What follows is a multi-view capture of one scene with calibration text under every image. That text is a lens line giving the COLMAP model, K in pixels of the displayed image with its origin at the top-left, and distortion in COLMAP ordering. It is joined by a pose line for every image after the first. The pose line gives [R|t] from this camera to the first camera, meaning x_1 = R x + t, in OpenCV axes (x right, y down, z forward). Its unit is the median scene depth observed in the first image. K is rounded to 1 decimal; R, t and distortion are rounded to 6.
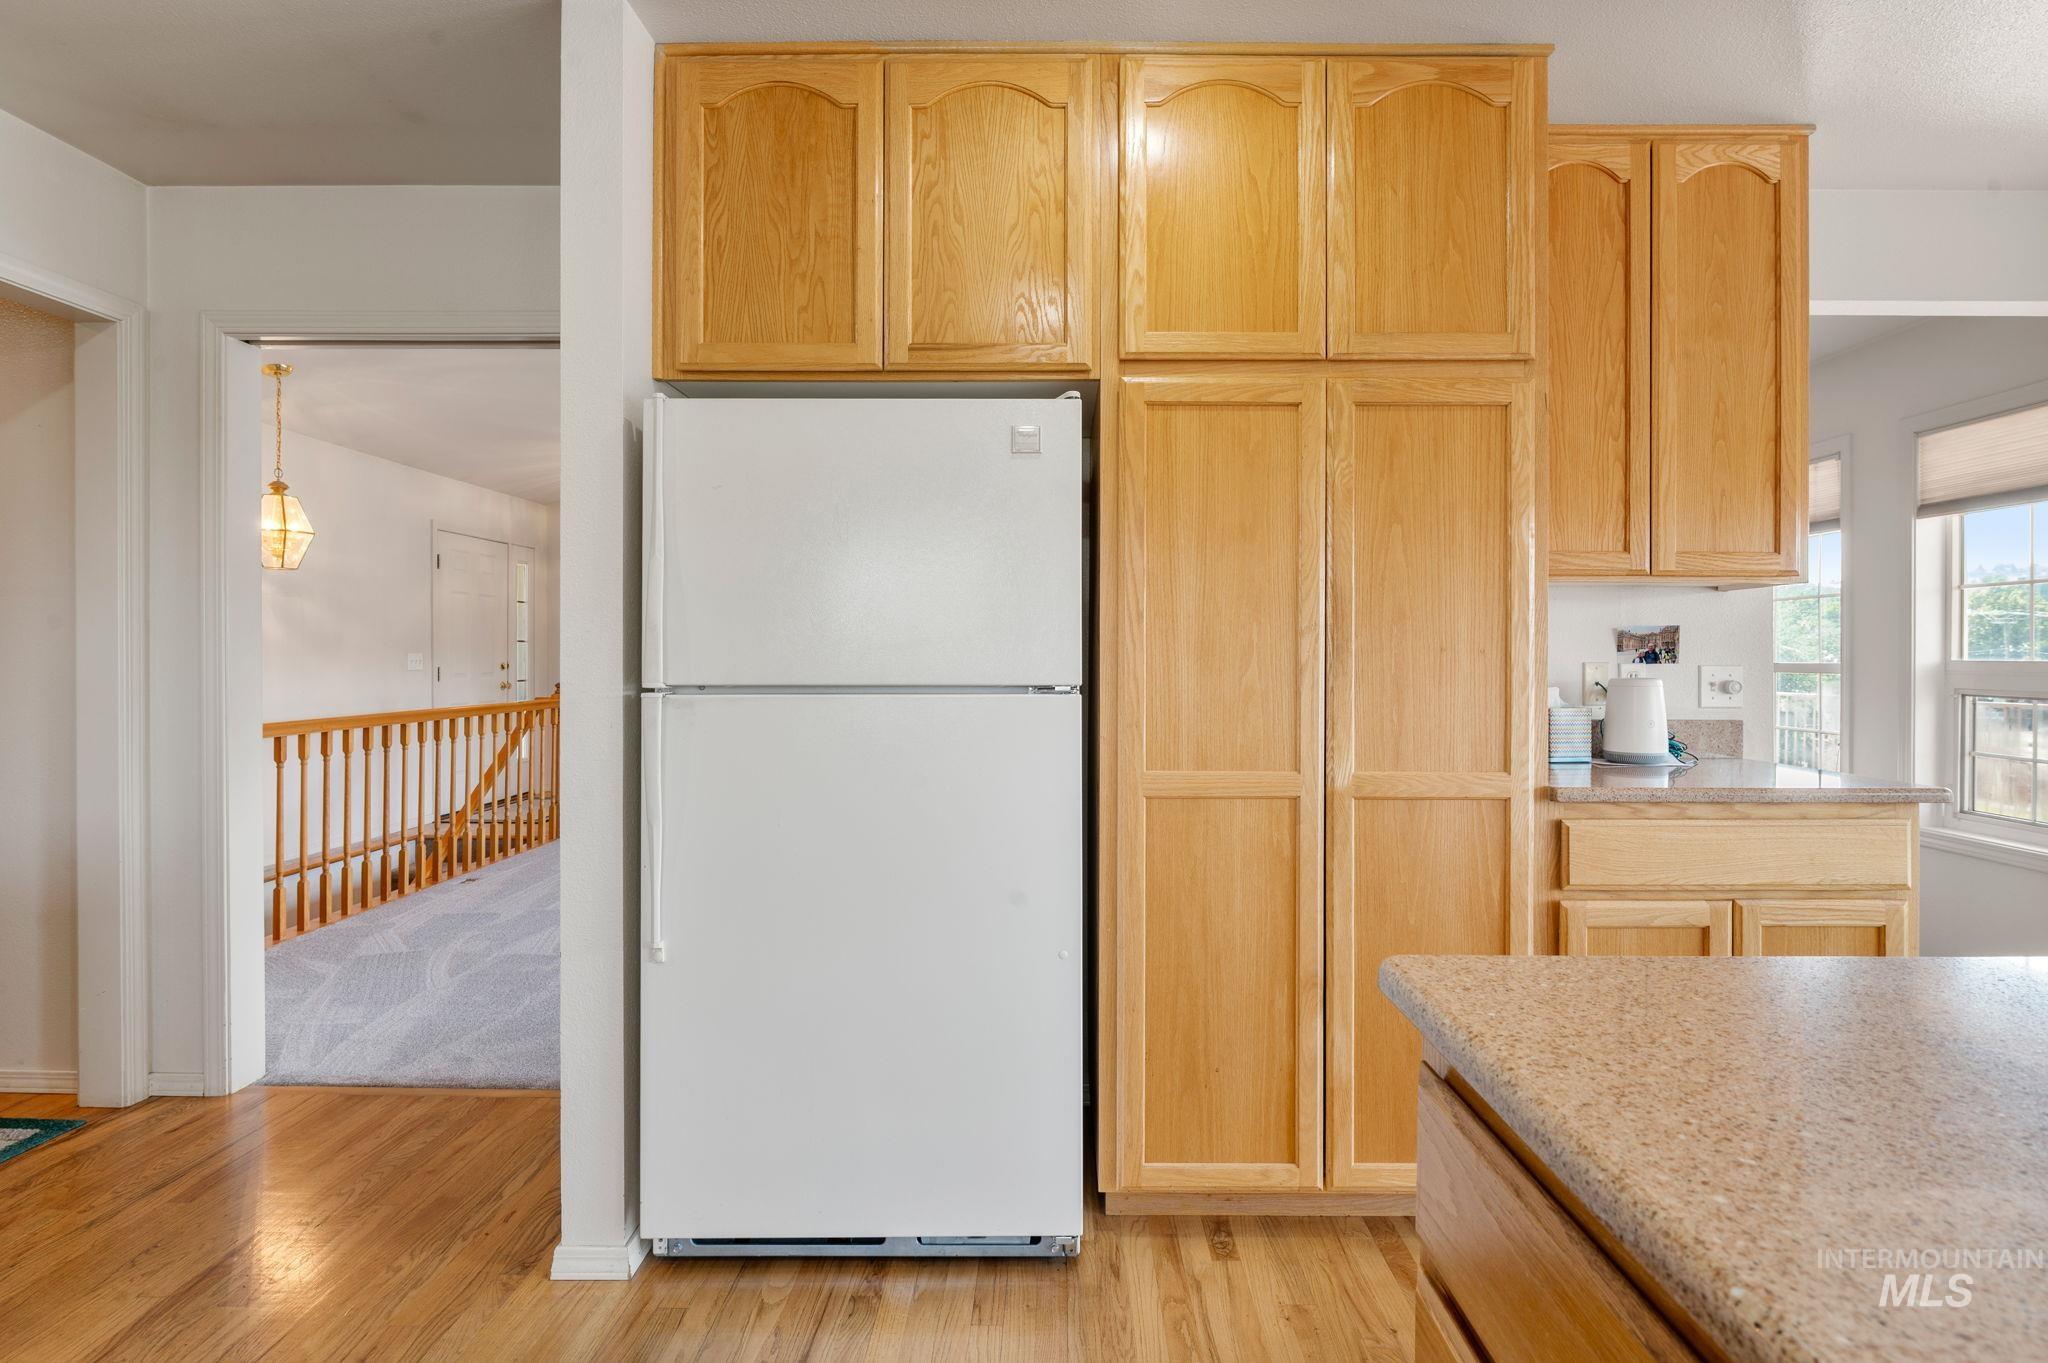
lens RADIAL K [[1001.6, 0, 1024.0], [0, 1001.6, 681.5], [0, 0, 1]] dist [-0.003963, -0.000438]
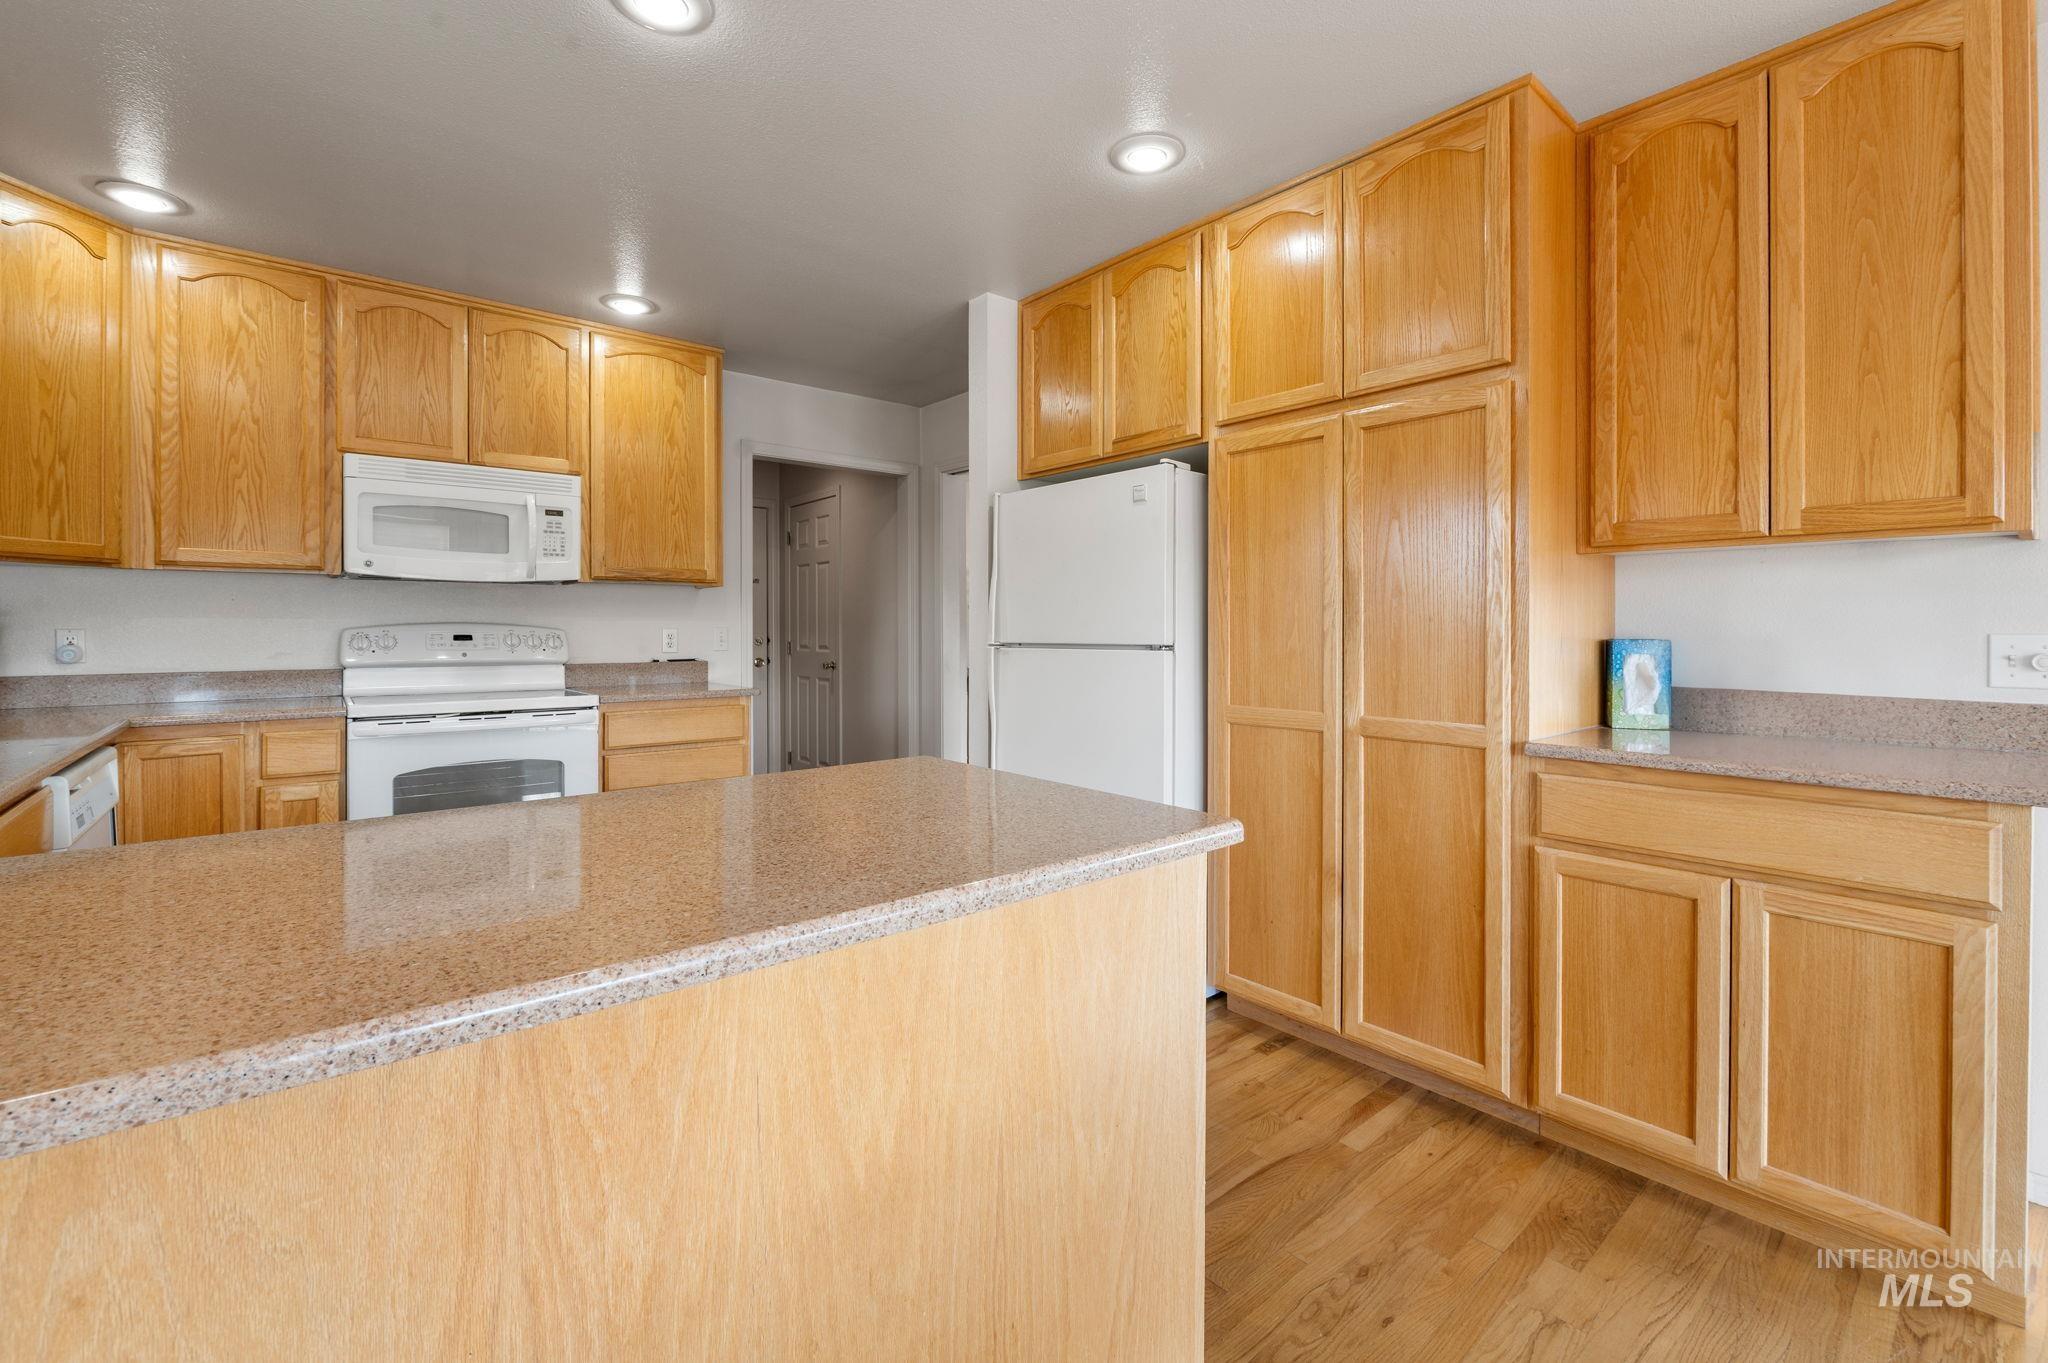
lens RADIAL K [[880.2, 0, 1025.4], [0, 880.2, 663.7], [0, 0, 1]] dist [-0.004242, -0.000859]
pose [[0.645407, 0.026630, -0.763374, 0.909556], [-0.016375, 0.999645, 0.021027, 0.006862], [0.763663, -0.001071, 0.645614, -0.057849]]
